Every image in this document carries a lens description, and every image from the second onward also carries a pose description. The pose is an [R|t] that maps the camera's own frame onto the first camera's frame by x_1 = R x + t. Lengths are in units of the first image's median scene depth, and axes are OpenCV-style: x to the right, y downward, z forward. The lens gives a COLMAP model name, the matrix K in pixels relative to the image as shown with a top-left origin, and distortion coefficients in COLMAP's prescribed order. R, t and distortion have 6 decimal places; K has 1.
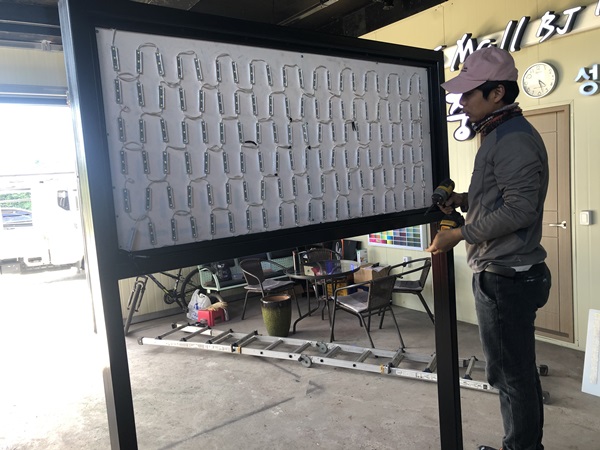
lens RADIAL K [[492.6, 0, 300.0], [0, 492.6, 225.0], [0, 0, 1]] dist [-0.003774, -0.004964]
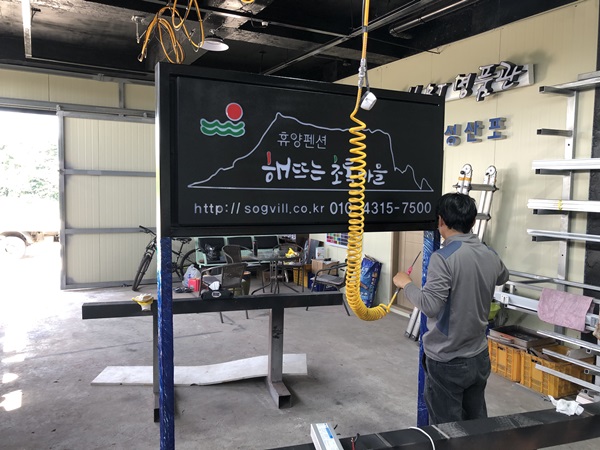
lens RADIAL K [[492.6, 0, 300.0], [0, 492.6, 225.0], [0, 0, 1]] dist [-0.003774, -0.004964]
pose [[0.989220, 0.093015, -0.113101, 0.221445], [-0.094963, 0.995409, -0.011947, 0.014037], [0.111471, 0.022559, 0.993512, -0.290791]]
